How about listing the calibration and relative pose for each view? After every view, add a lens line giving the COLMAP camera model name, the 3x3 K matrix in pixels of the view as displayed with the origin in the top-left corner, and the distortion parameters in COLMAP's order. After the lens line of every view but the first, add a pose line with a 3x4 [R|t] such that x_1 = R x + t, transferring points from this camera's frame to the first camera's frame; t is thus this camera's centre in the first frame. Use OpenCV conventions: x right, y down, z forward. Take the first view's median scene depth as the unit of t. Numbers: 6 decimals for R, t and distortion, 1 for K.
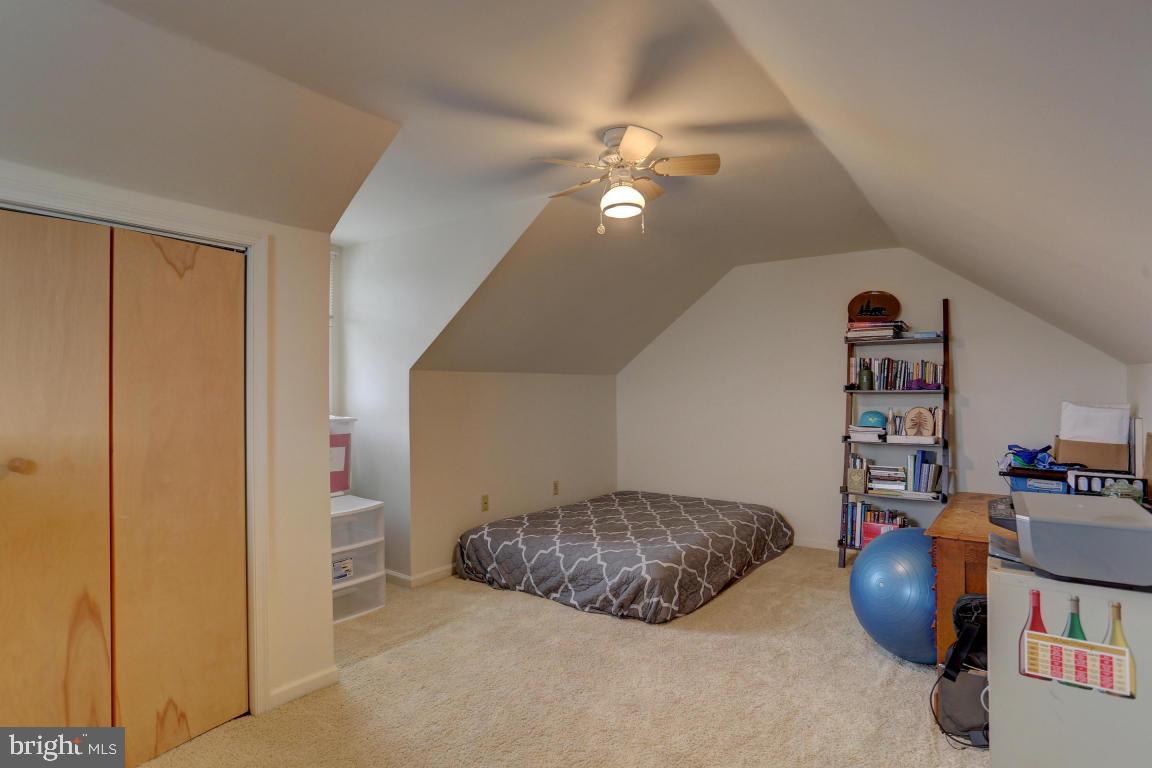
lens RADIAL K [[612.2, 0, 575.1], [0, 612.2, 372.8], [0, 0, 1]] dist [-0.069265, 0.040733]
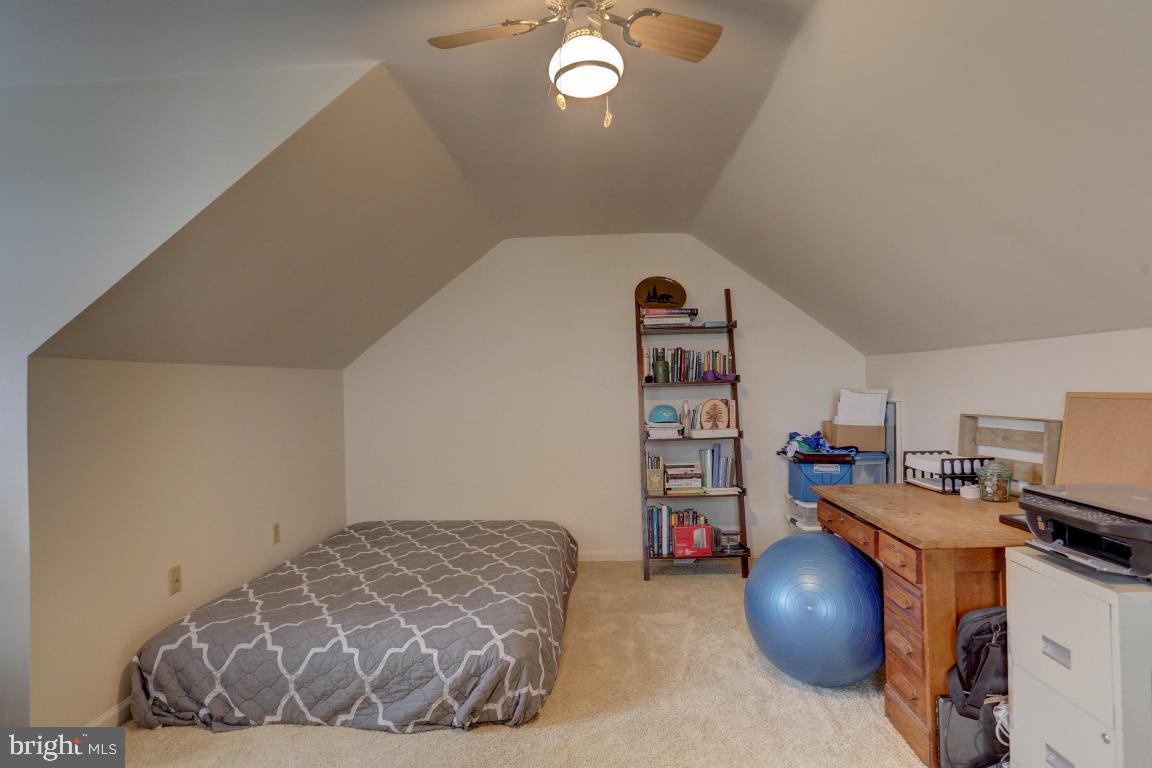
lens RADIAL K [[612.2, 0, 575.1], [0, 612.2, 372.8], [0, 0, 1]] dist [-0.069265, 0.040733]
pose [[0.838362, -0.007501, 0.545062, -0.157261], [0.008693, 0.999962, 0.000390, 0.014484], [-0.545044, 0.004412, 0.838396, 0.336256]]
